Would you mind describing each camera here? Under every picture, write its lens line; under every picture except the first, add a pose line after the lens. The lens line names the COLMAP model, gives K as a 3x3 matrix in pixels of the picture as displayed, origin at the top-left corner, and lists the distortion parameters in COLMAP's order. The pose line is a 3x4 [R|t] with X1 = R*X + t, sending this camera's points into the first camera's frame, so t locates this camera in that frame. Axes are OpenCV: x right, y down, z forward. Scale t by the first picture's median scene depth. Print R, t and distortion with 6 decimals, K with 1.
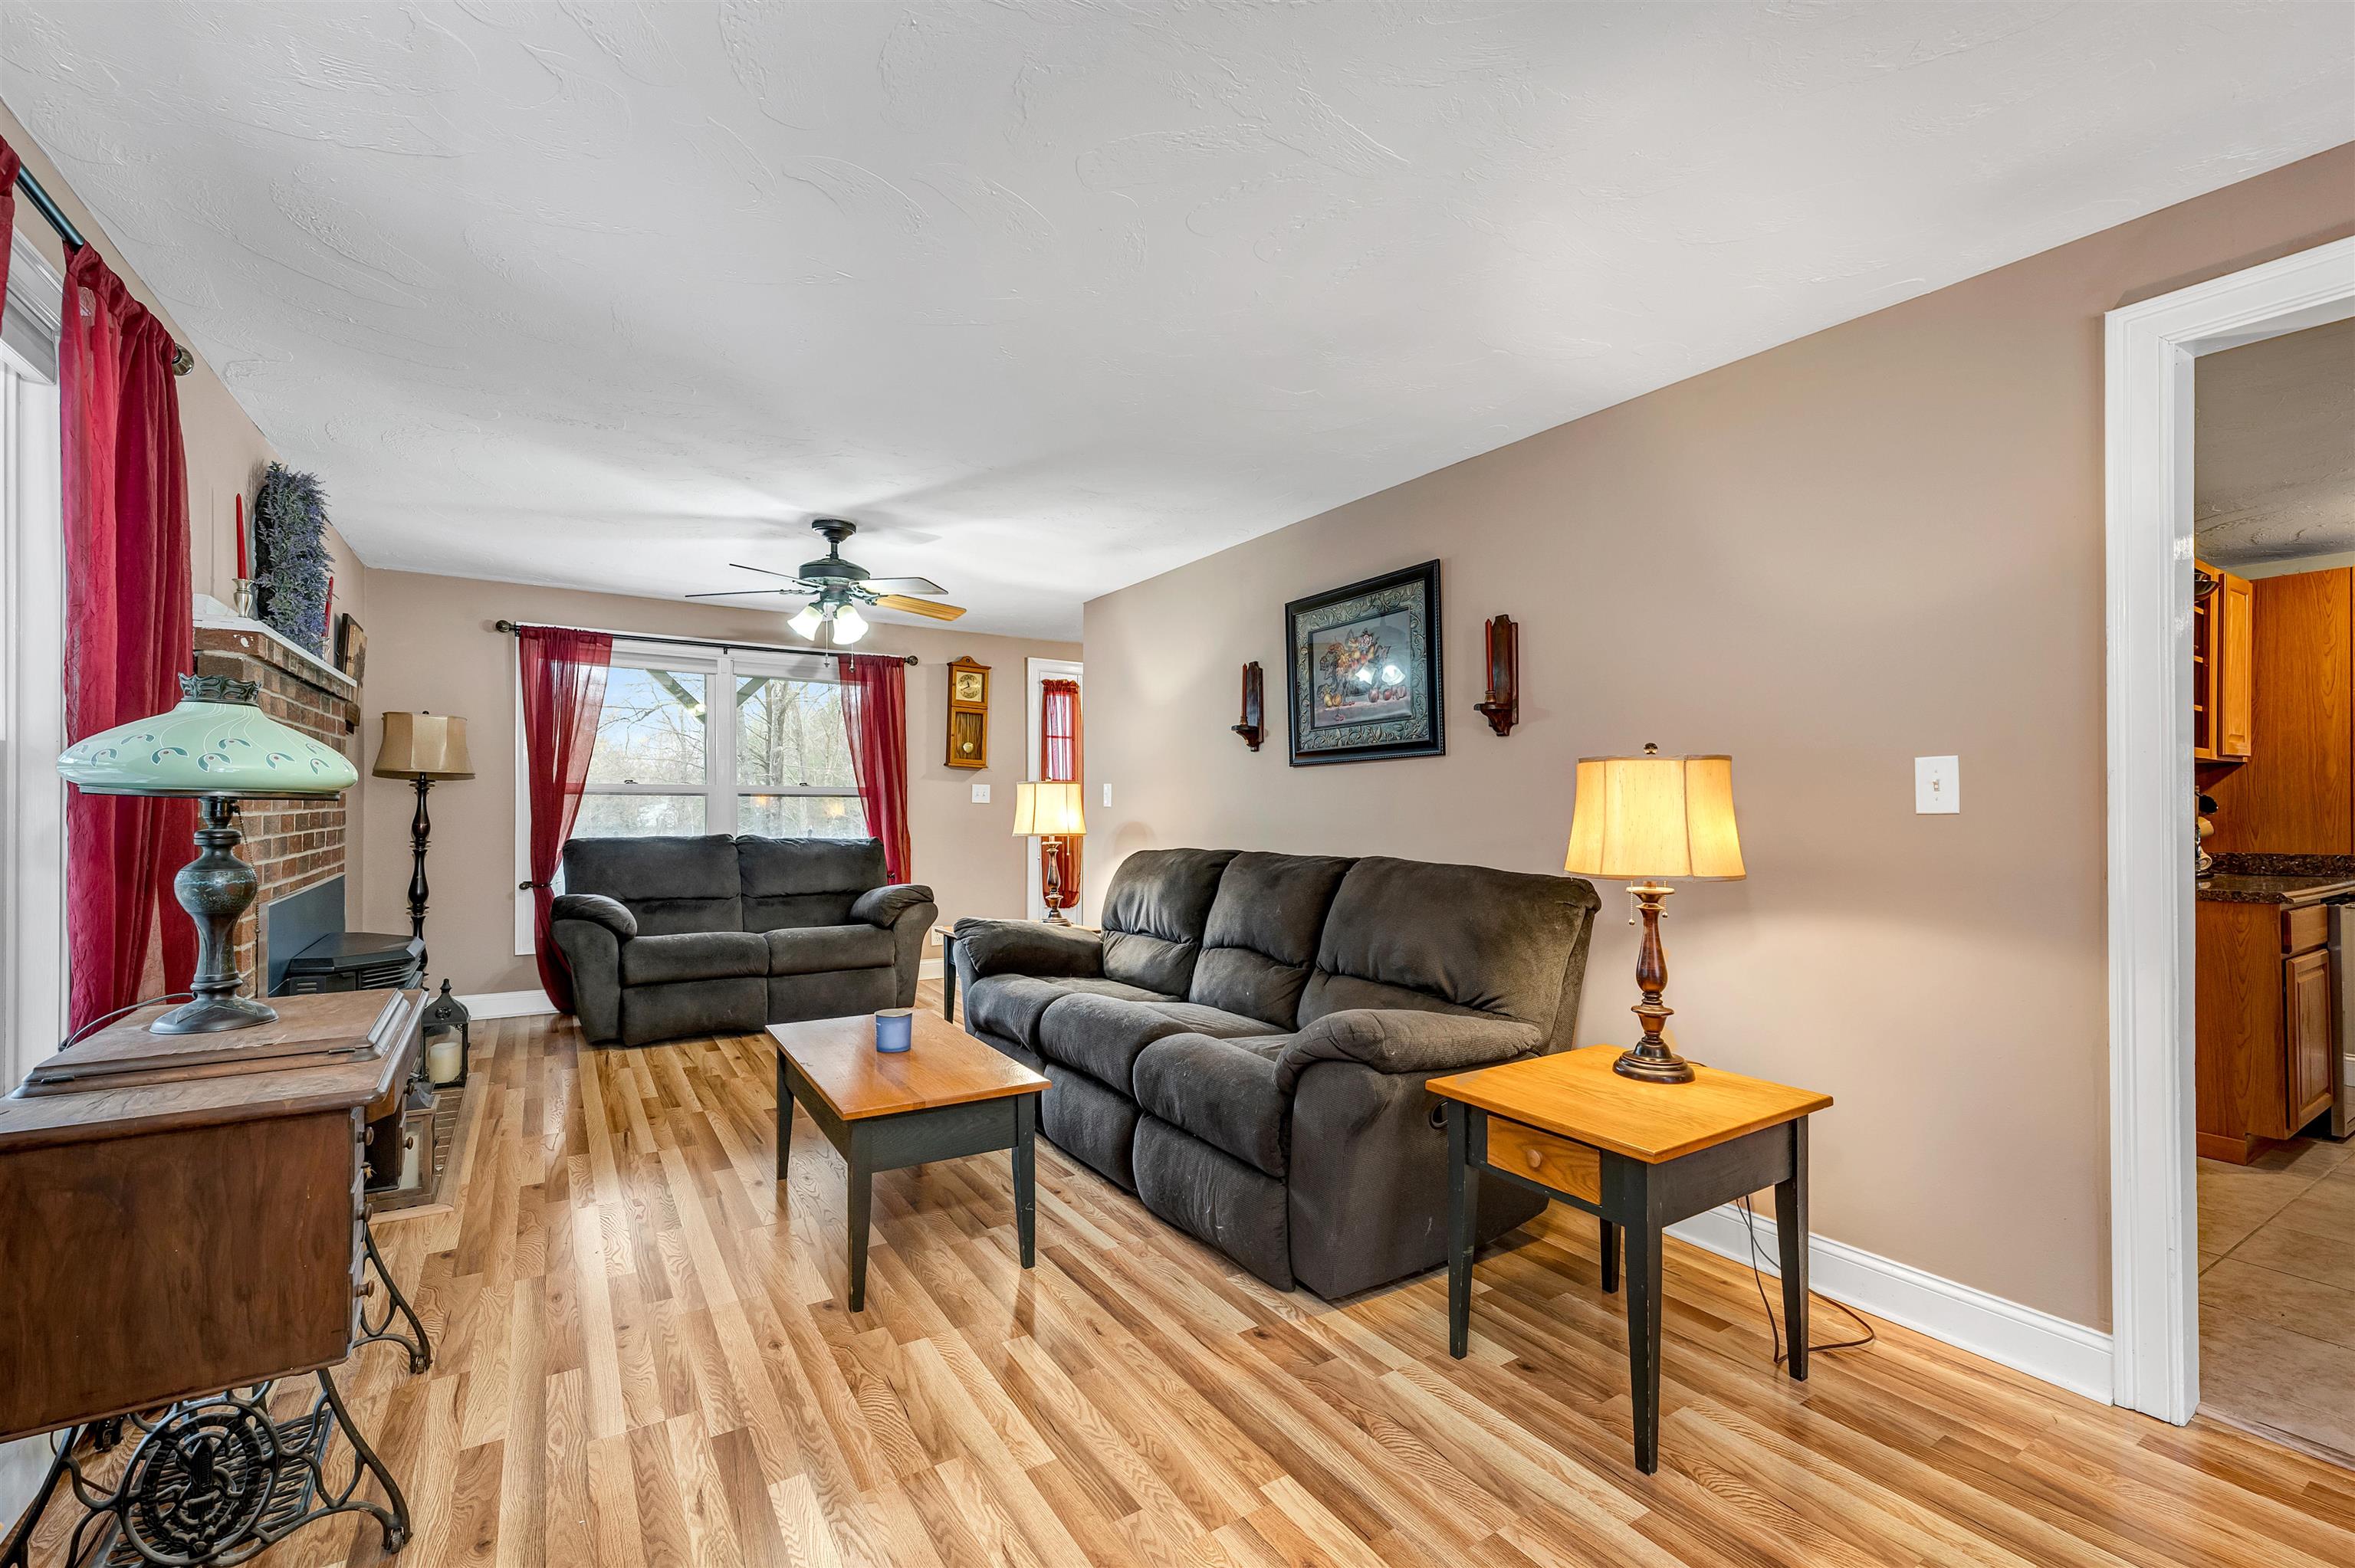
lens RADIAL K [[1012.5, 0, 1174.9], [0, 1012.5, 802.2], [0, 0, 1]] dist [-0.001463, -0.000535]
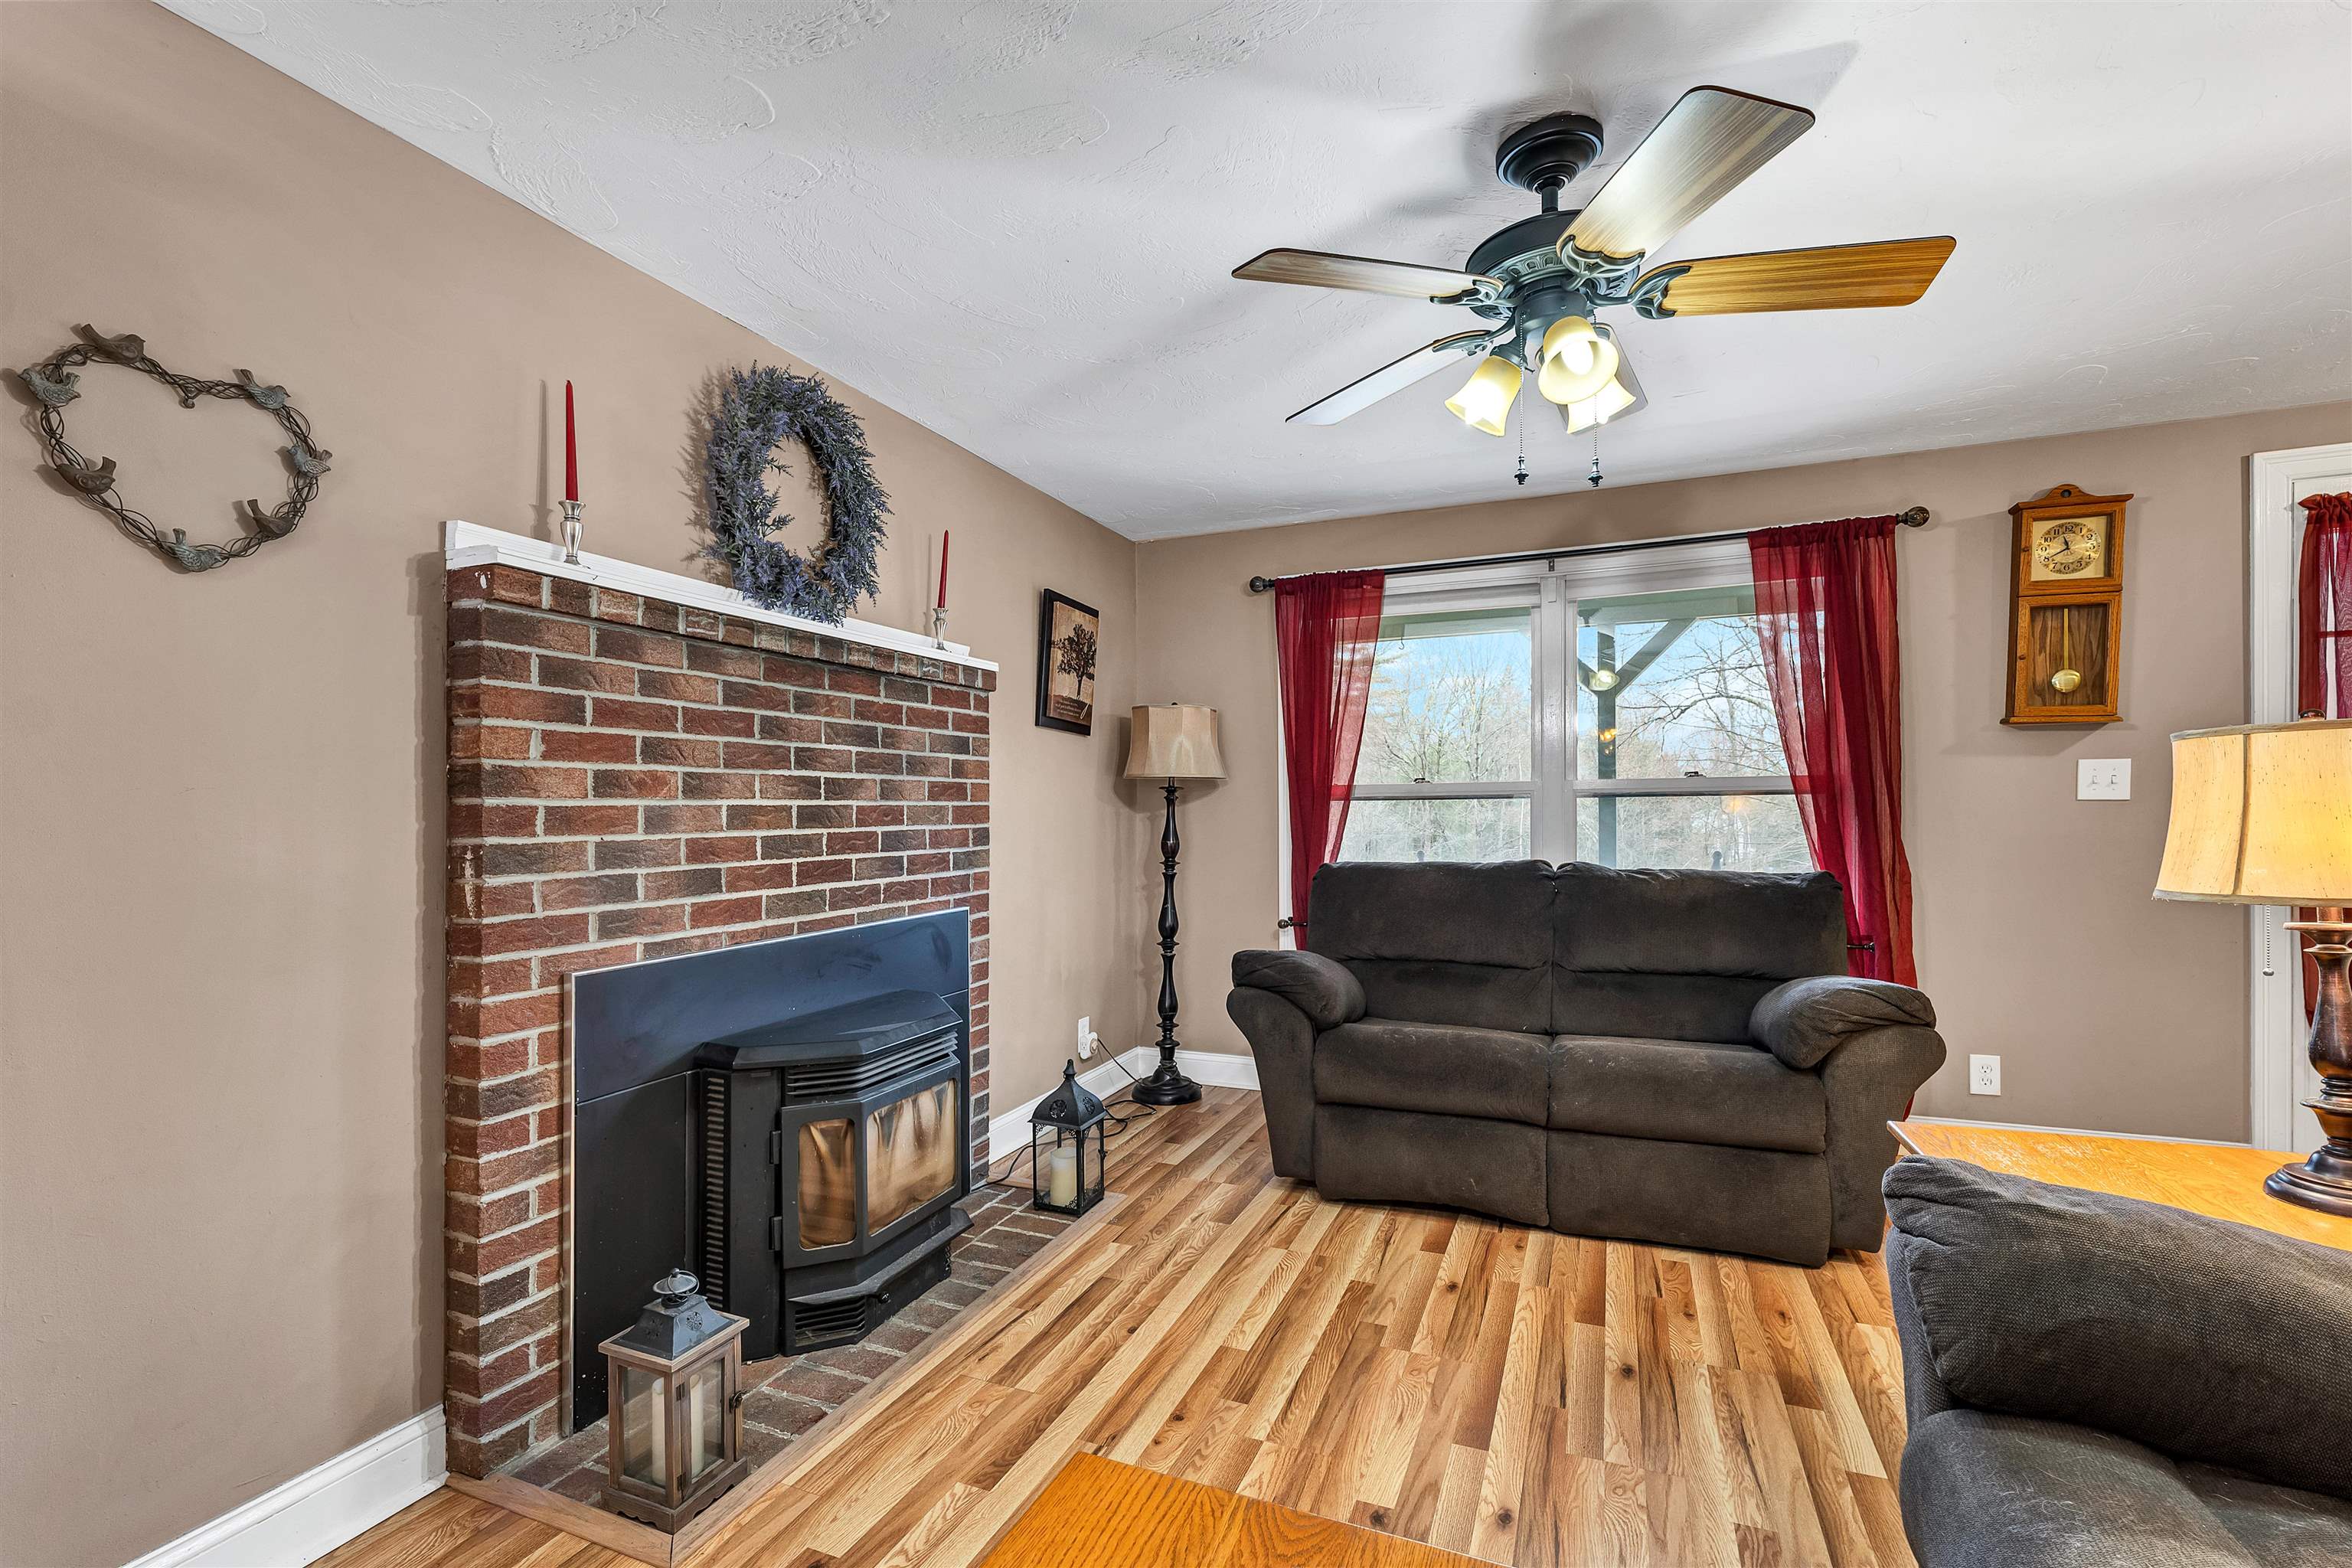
lens RADIAL K [[1011.3, 0, 1178.2], [0, 1011.3, 824.2], [0, 0, 1]] dist [-0.001463, -0.000535]
pose [[0.555860, -0.002822, -0.831271, -0.057323], [0.016344, 0.999838, 0.007535, 0.001531], [0.831115, -0.017775, 0.555816, 0.498032]]
